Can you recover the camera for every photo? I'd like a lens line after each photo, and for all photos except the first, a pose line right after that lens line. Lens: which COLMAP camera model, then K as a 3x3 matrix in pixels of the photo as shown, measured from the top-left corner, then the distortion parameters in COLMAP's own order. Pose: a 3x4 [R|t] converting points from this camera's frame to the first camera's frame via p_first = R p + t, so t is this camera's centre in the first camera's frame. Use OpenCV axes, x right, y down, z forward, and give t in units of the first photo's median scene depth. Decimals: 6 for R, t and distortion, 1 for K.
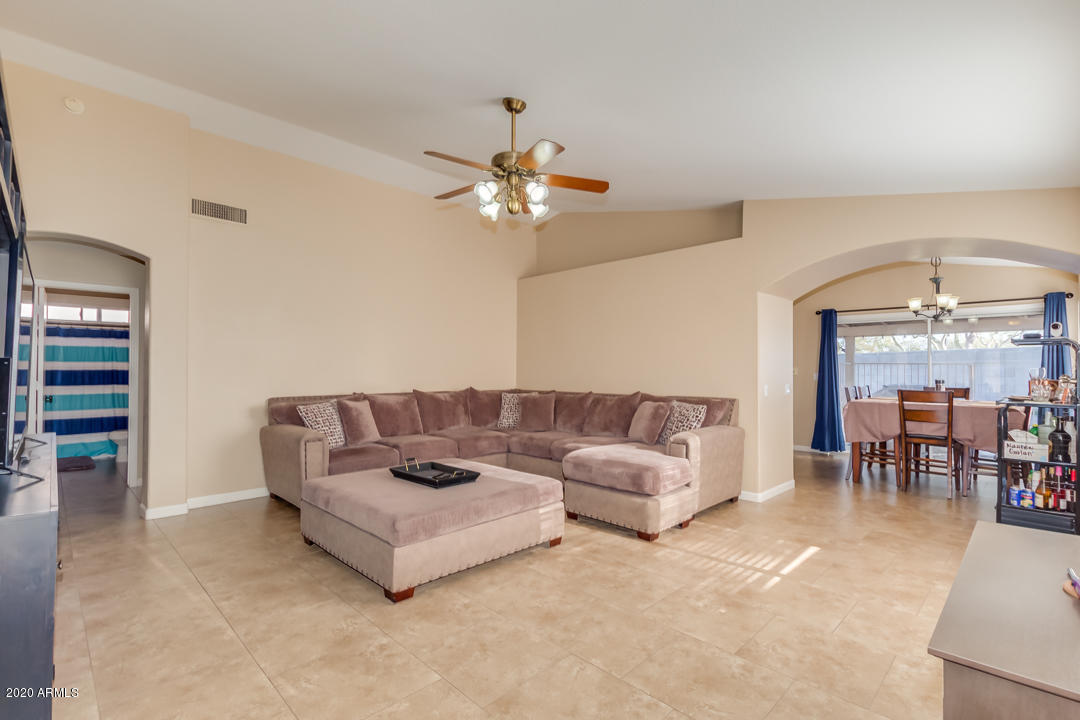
lens RADIAL K [[494.9, 0, 540.6], [0, 494.9, 365.8], [0, 0, 1]] dist [0.005085, -0.000176]
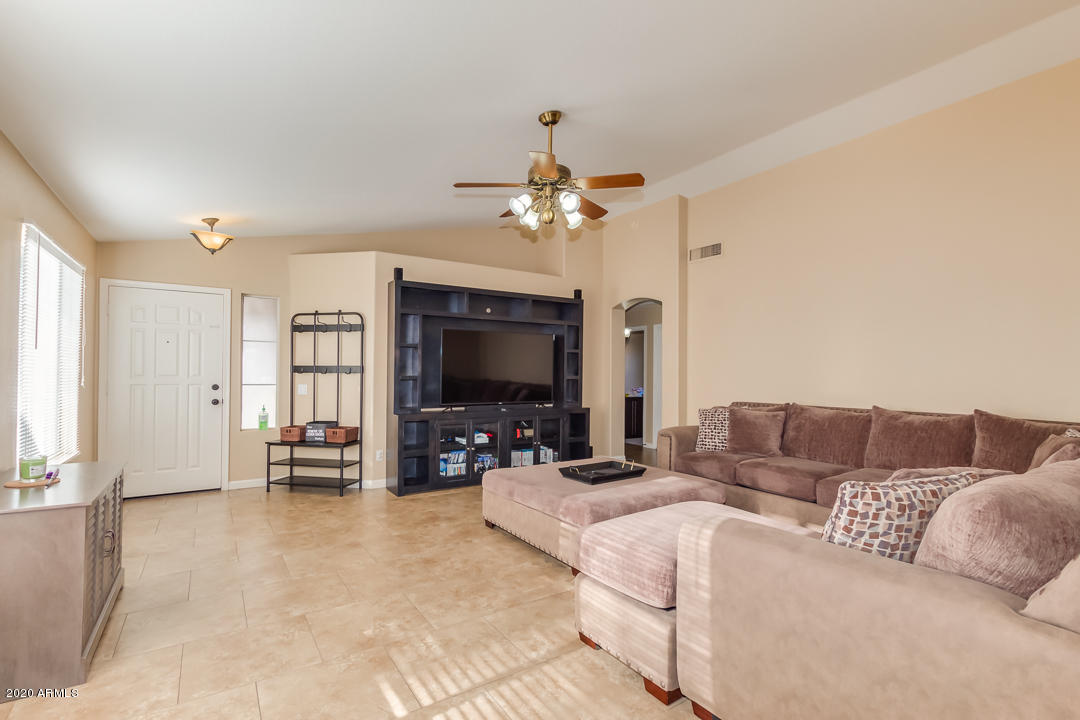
lens RADIAL K [[494.9, 0, 540.6], [0, 494.9, 365.8], [0, 0, 1]] dist [0.005085, -0.000176]
pose [[-0.179462, -0.023127, -0.983493, 1.060115], [-0.009309, 0.999719, -0.021809, 0.018492], [0.983721, 0.005242, -0.179627, 1.285756]]
